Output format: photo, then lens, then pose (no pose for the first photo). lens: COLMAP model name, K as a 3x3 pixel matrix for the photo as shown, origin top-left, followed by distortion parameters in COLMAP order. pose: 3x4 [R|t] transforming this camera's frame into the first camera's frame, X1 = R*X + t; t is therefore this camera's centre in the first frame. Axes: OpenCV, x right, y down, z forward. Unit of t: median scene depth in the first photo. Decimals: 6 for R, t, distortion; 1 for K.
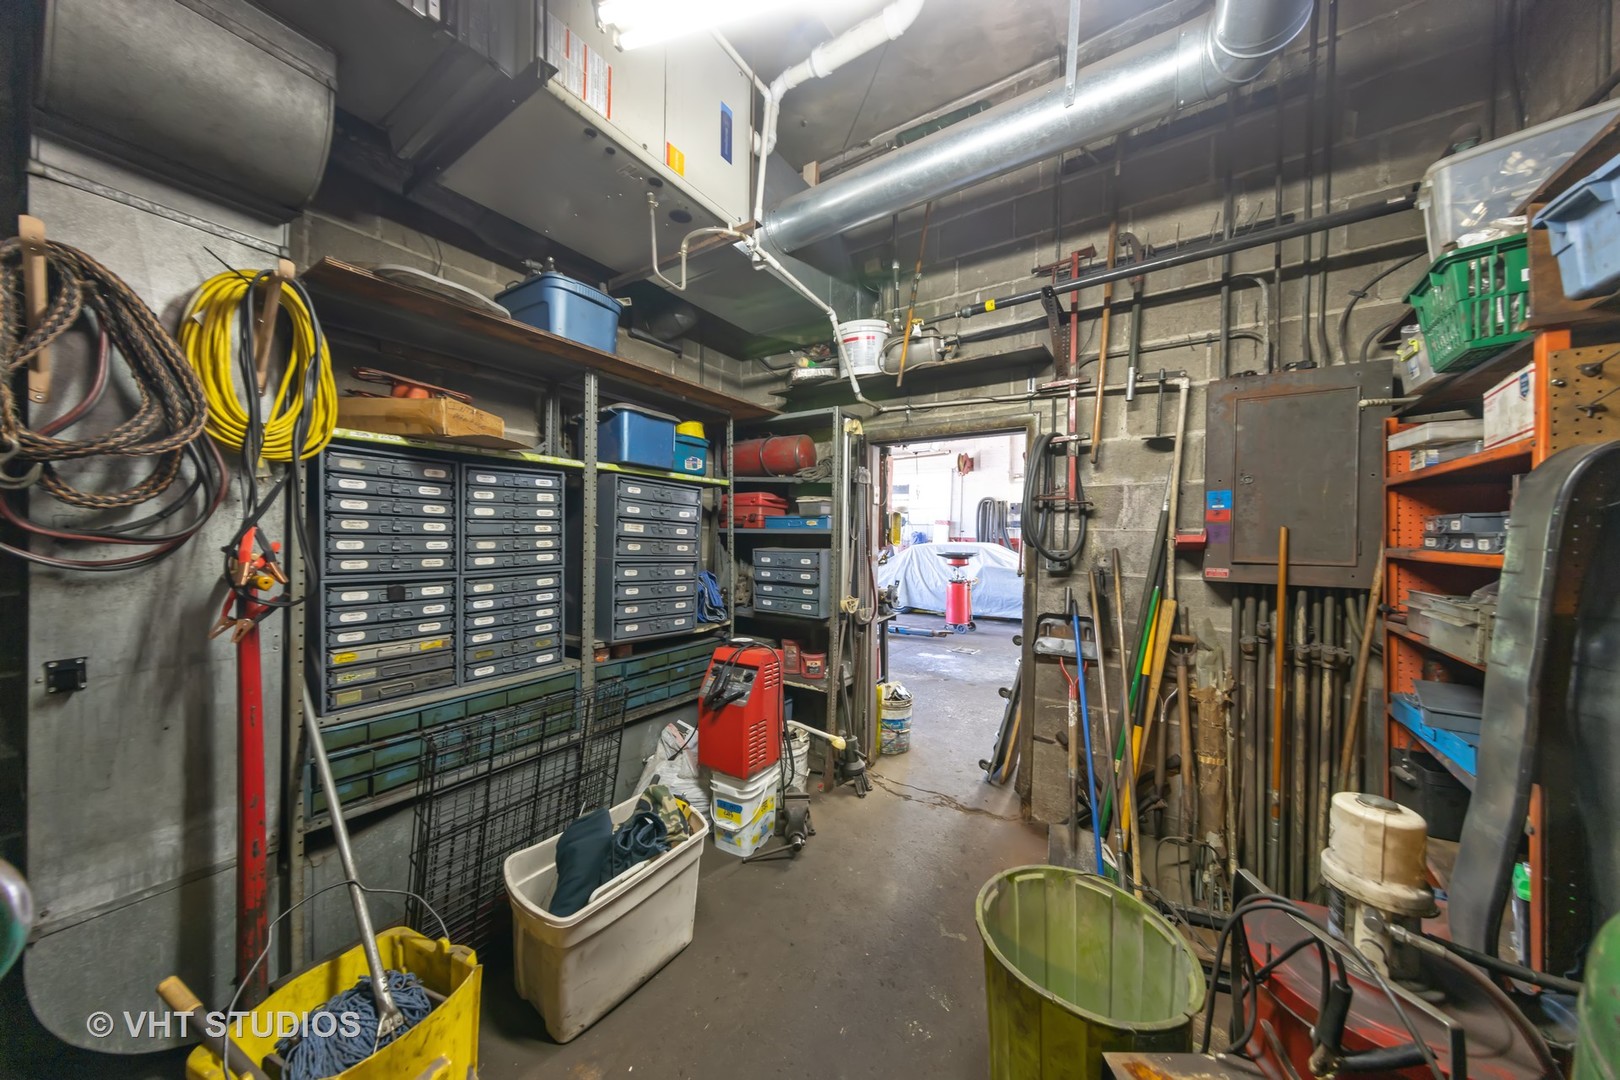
lens RADIAL K [[520.9, 0, 812.6], [0, 520.9, 539.3], [0, 0, 1]] dist [0.000222, -0.000004]
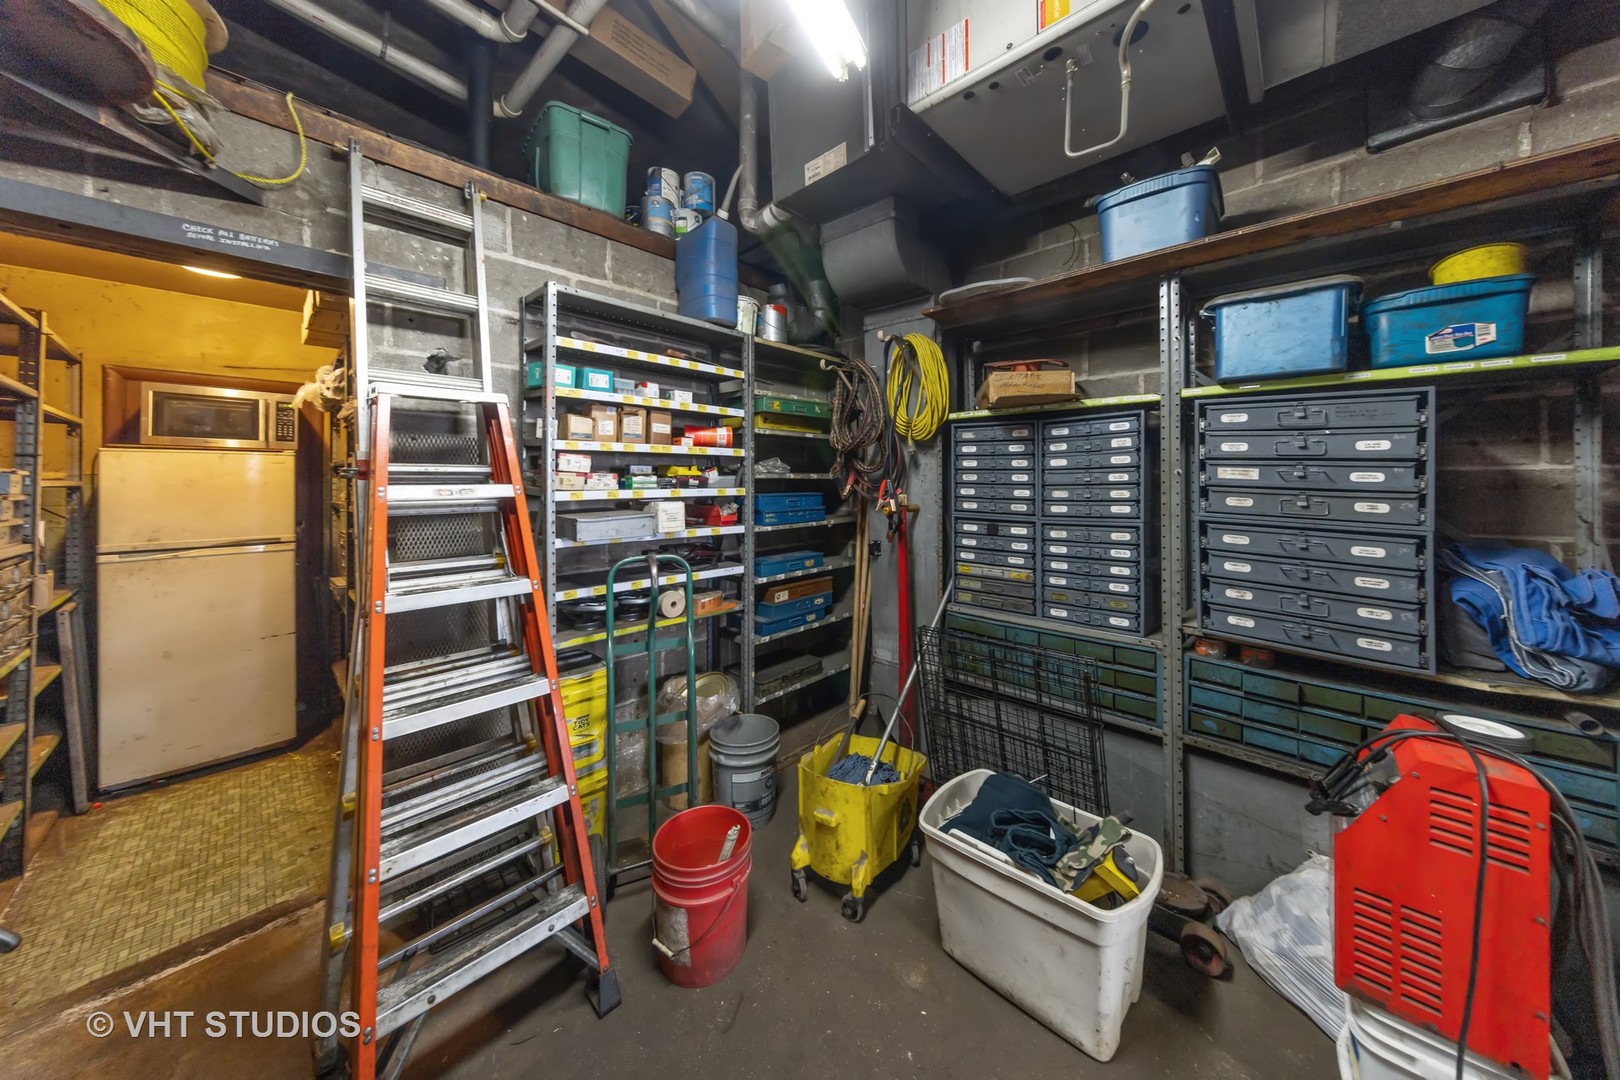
lens RADIAL K [[520.9, 0, 819.0], [0, 520.9, 480.0], [0, 0, 1]] dist [0.000222, -0.000004]
pose [[-0.166378, -0.012082, -0.985988, 0.496355], [-0.008491, 0.999905, -0.010819, -0.001548], [0.986026, 0.006572, -0.166464, 0.688599]]
